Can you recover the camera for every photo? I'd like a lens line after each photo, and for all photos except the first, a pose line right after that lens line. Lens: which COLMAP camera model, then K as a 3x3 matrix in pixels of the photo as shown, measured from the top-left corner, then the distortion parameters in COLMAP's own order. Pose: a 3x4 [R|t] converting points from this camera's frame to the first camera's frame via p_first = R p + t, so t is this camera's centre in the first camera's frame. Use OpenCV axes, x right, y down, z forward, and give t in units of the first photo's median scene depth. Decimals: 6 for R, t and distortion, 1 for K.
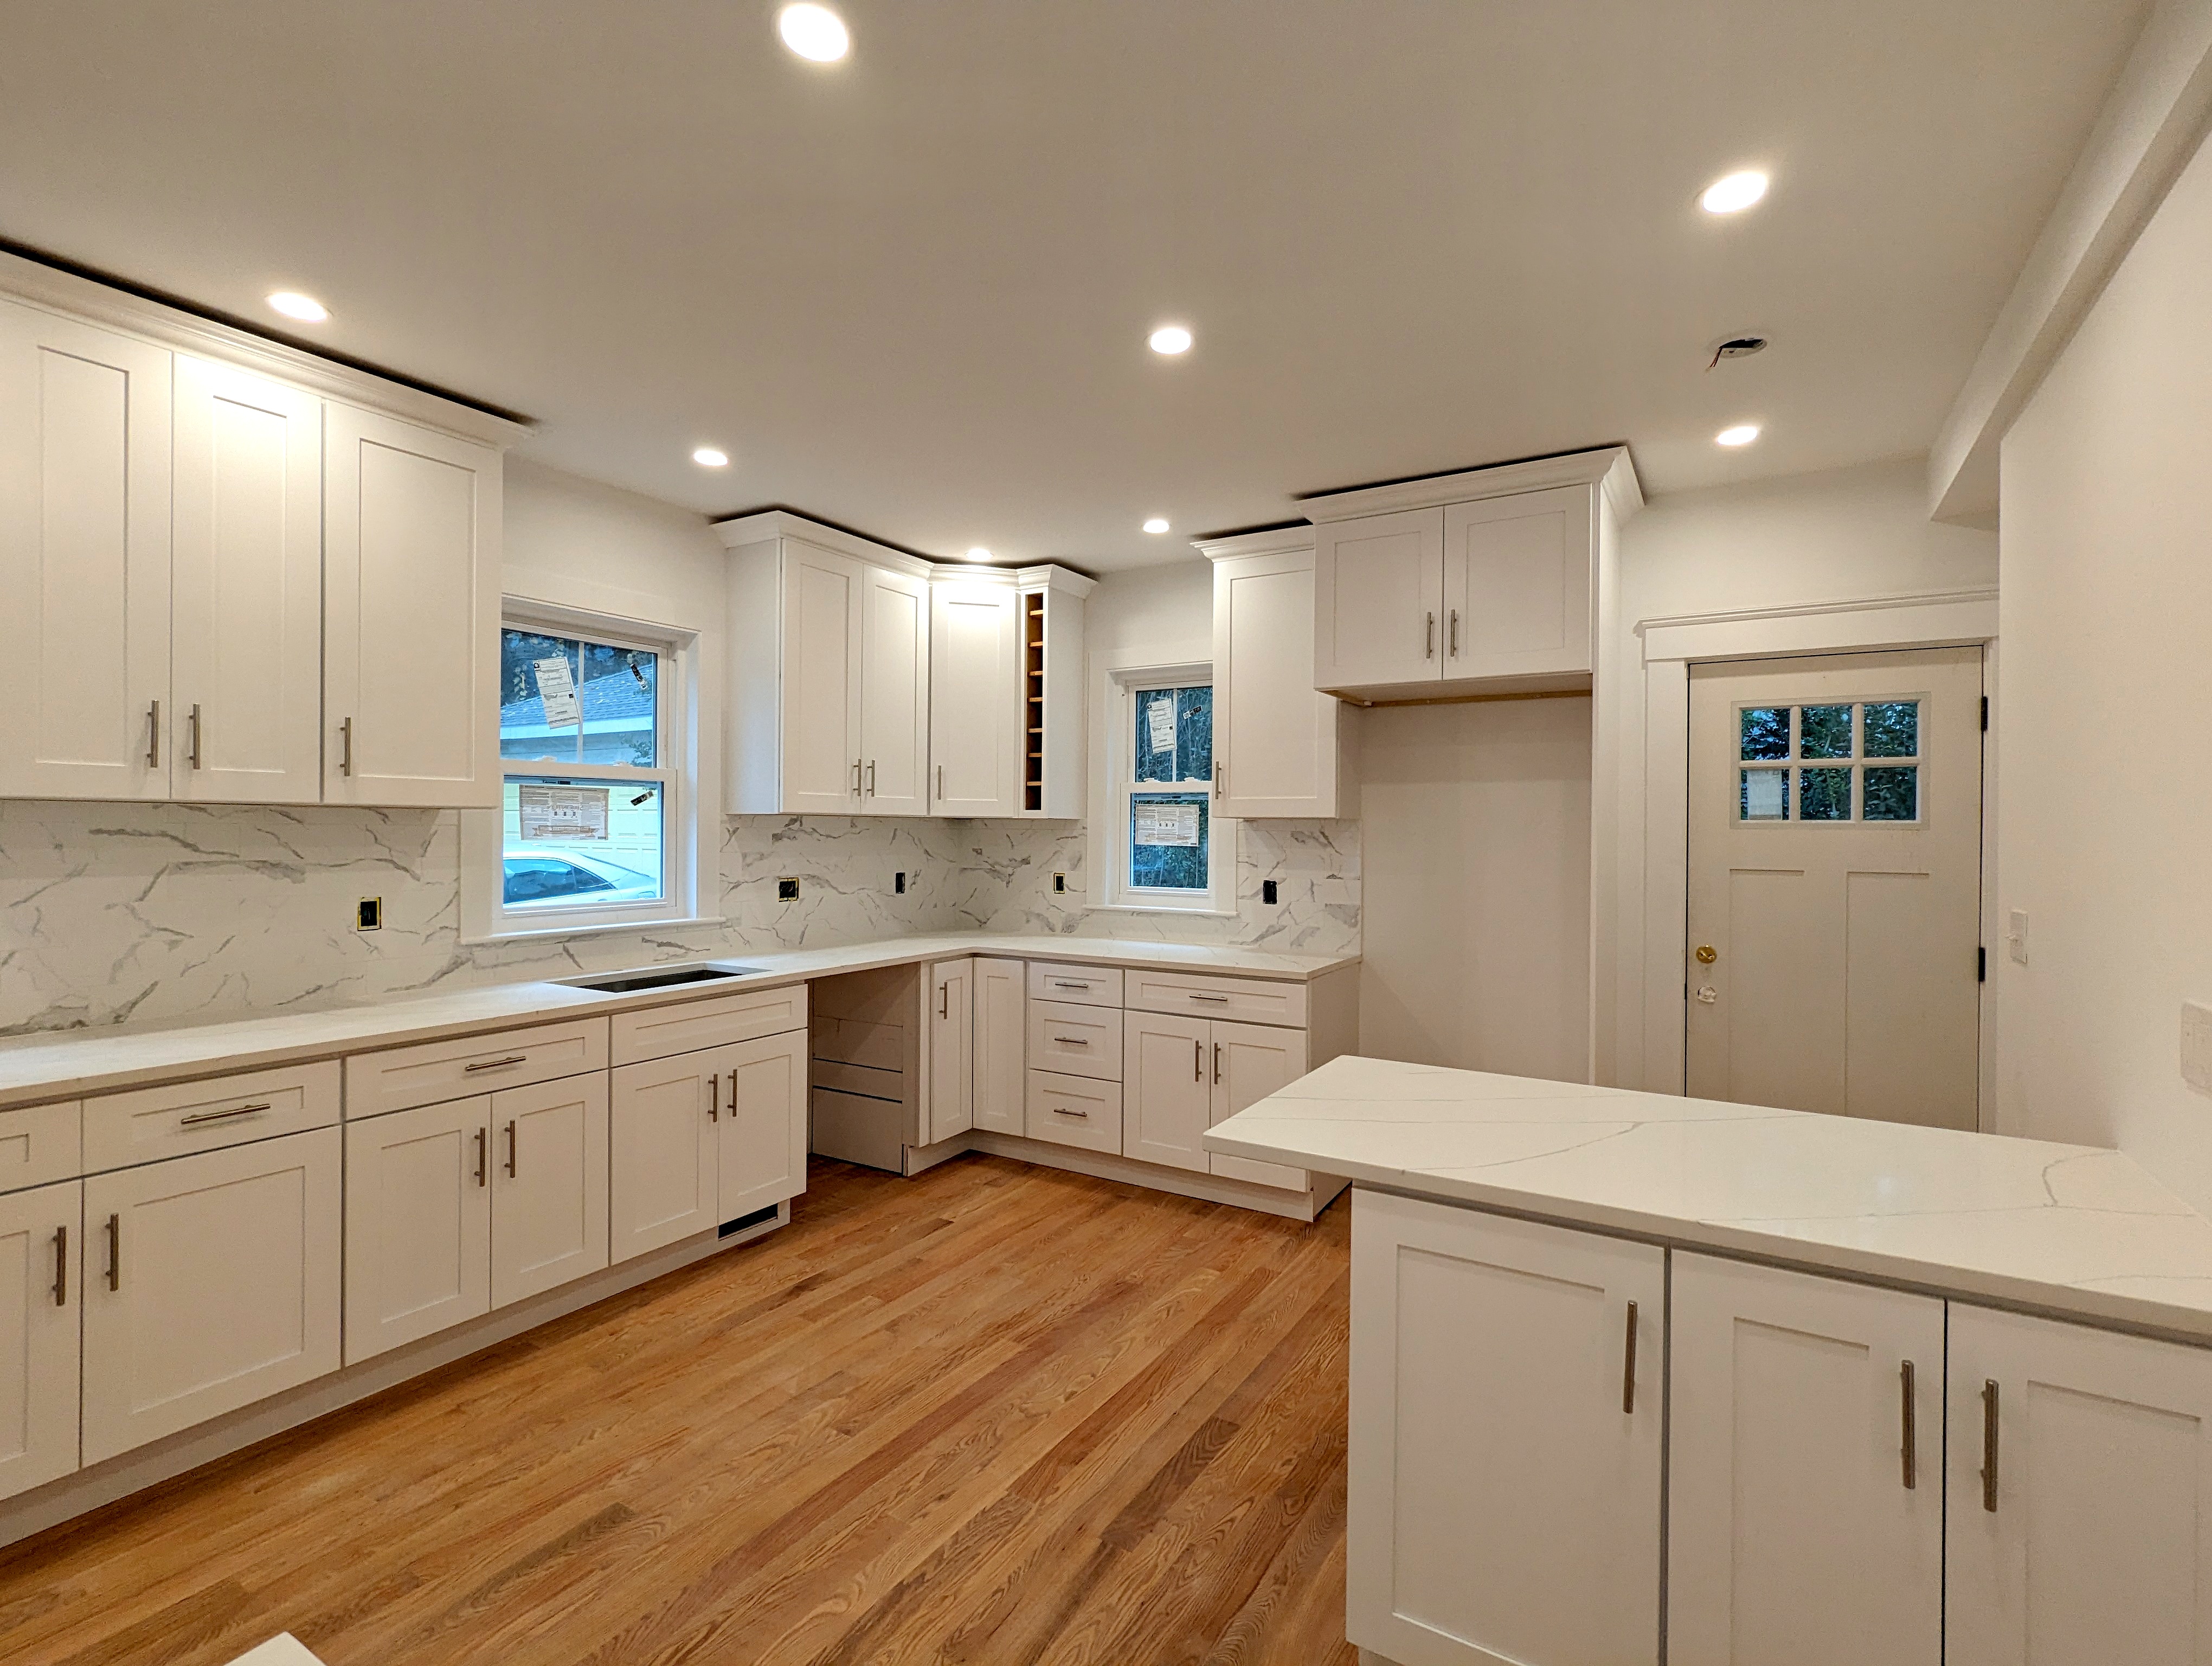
lens RADIAL K [[1046.5, 0, 1103.8], [0, 1046.5, 829.3], [0, 0, 1]] dist [0.001235, 0.000032]
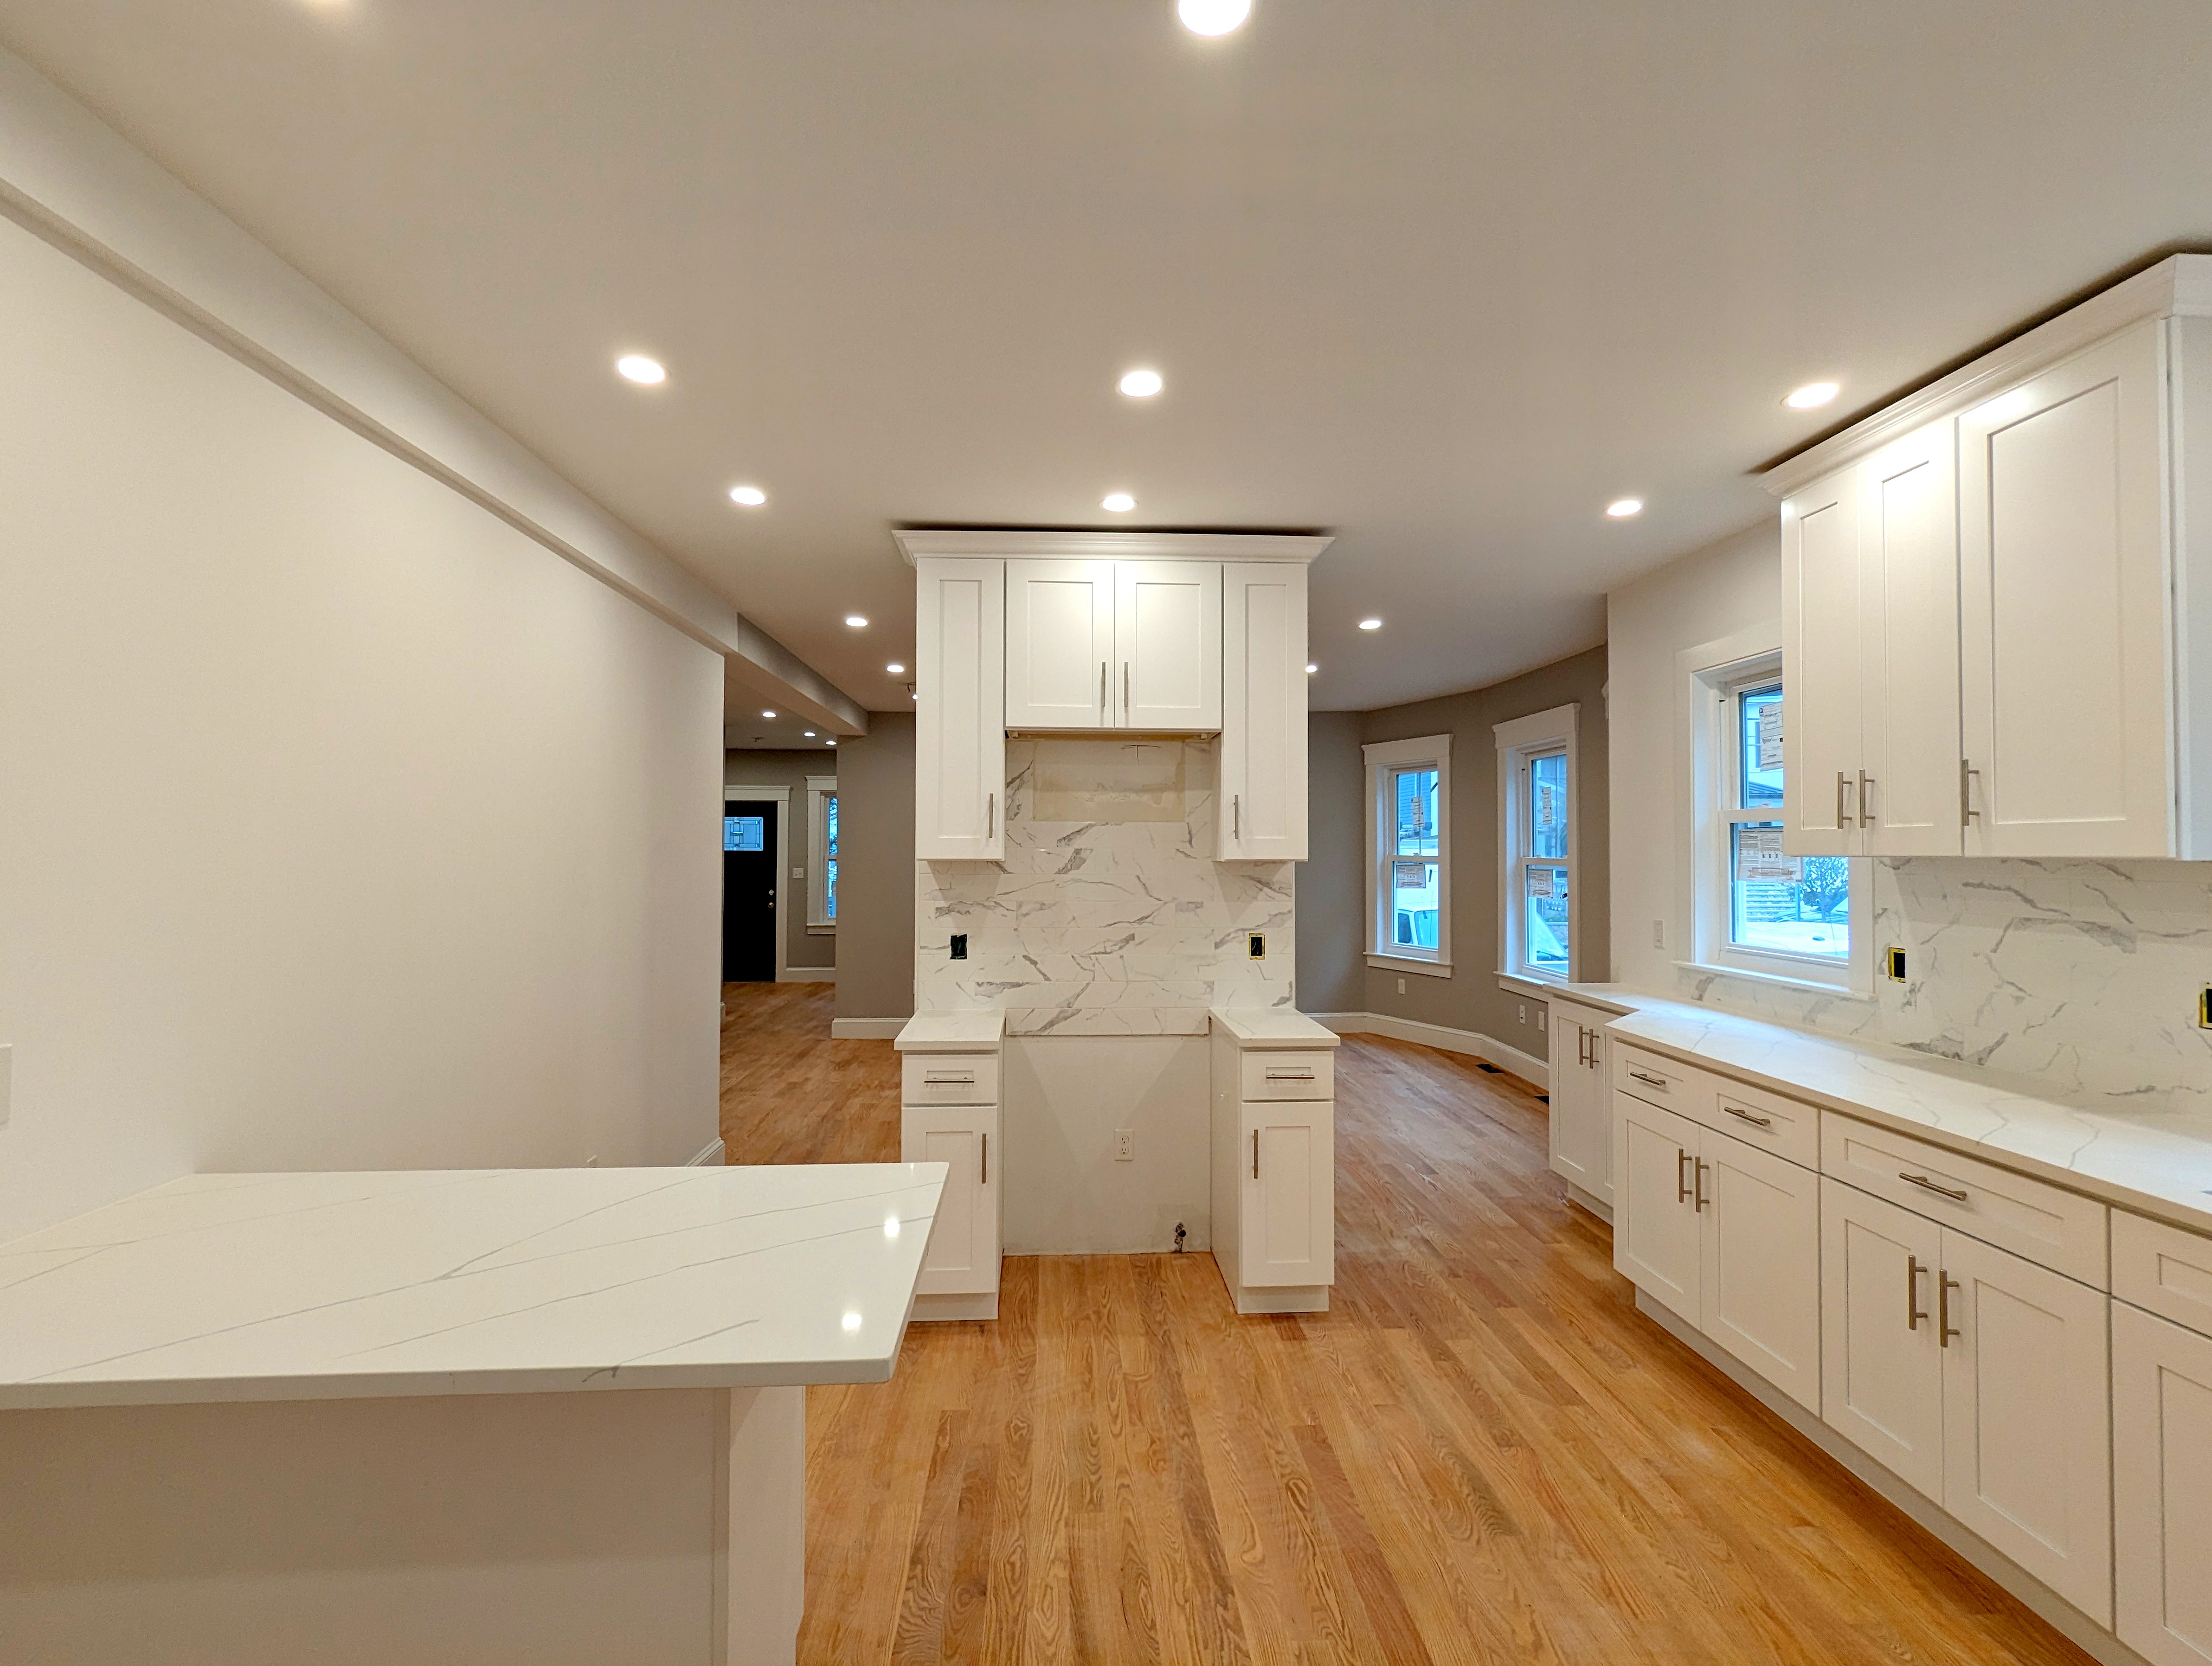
lens RADIAL K [[1056.6, 0, 1104.2], [0, 1056.6, 829.1], [0, 0, 1]] dist [-0.001988, -0.000318]
pose [[-0.826756, -0.023397, -0.562074, 0.287360], [-0.011395, 0.999626, -0.024849, -0.012619], [0.562445, -0.014139, -0.826714, 0.986114]]
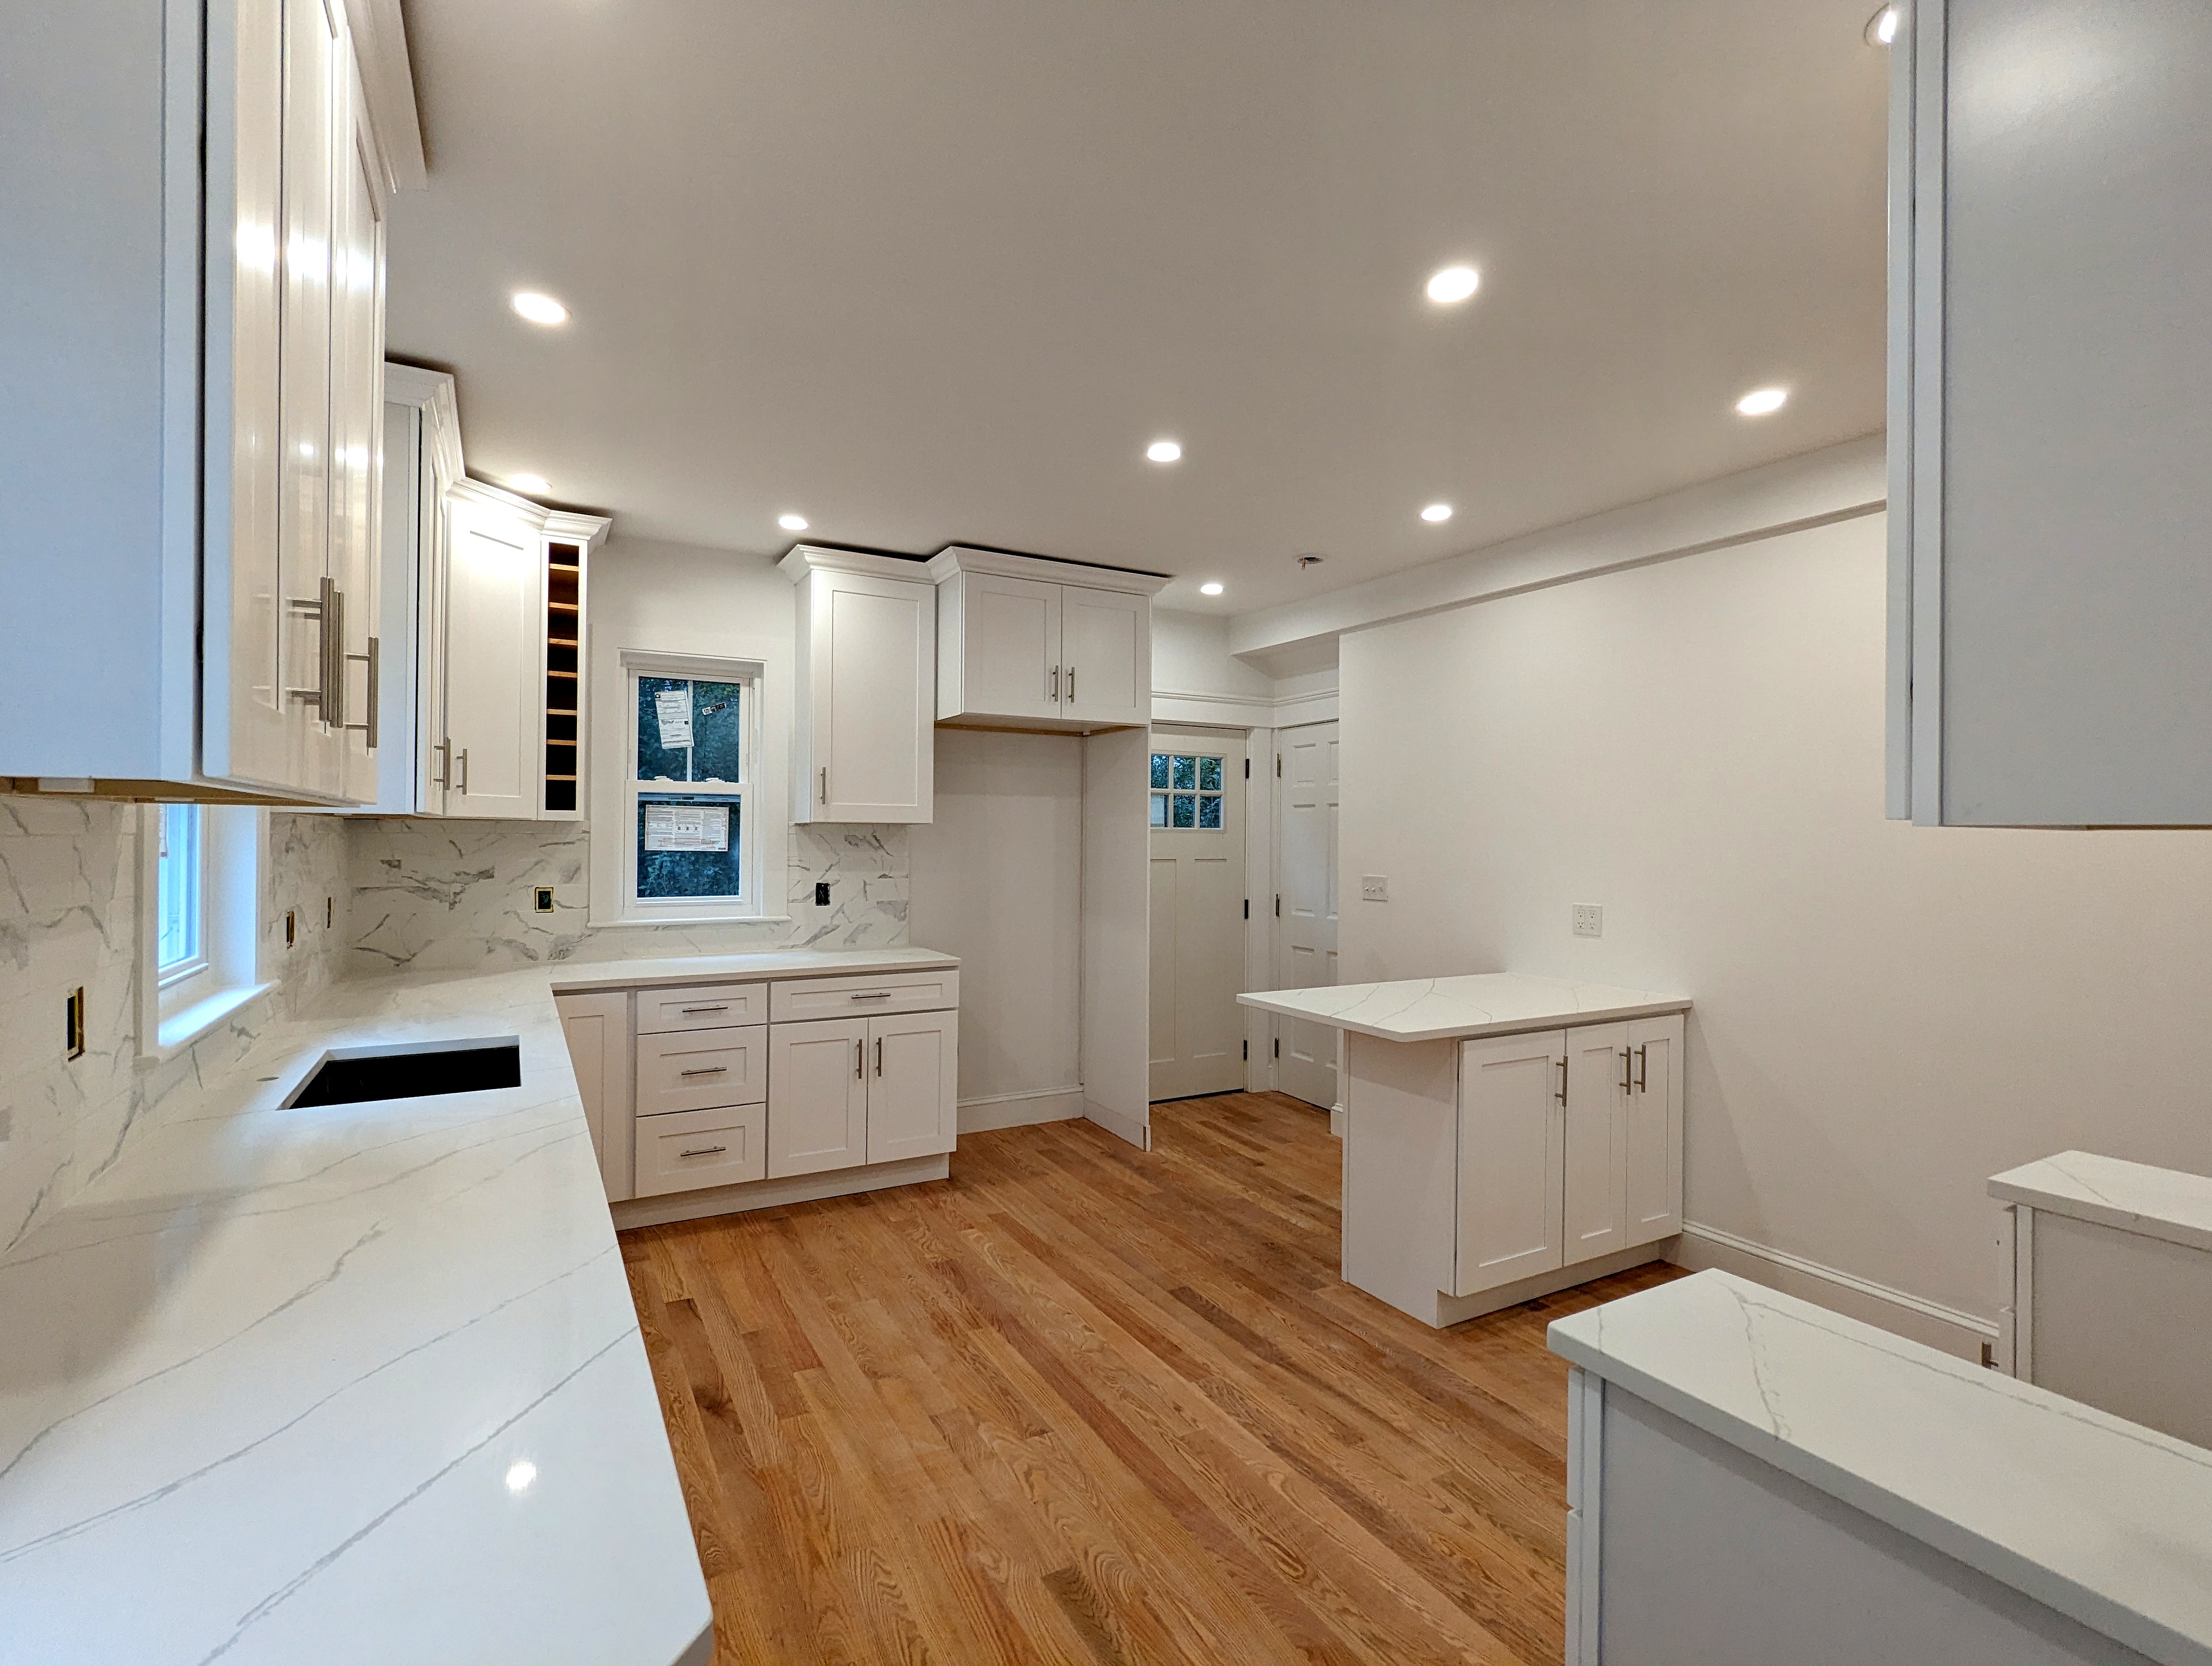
lens RADIAL K [[1046.1, 0, 1105.5], [0, 1046.1, 834.6], [0, 0, 1]] dist [-0.000469, 0.001272]
pose [[0.493798, -0.004960, 0.869562, -0.742230], [-0.003279, 0.999966, 0.007566, -0.009266], [-0.869570, -0.006587, 0.493765, 0.302854]]
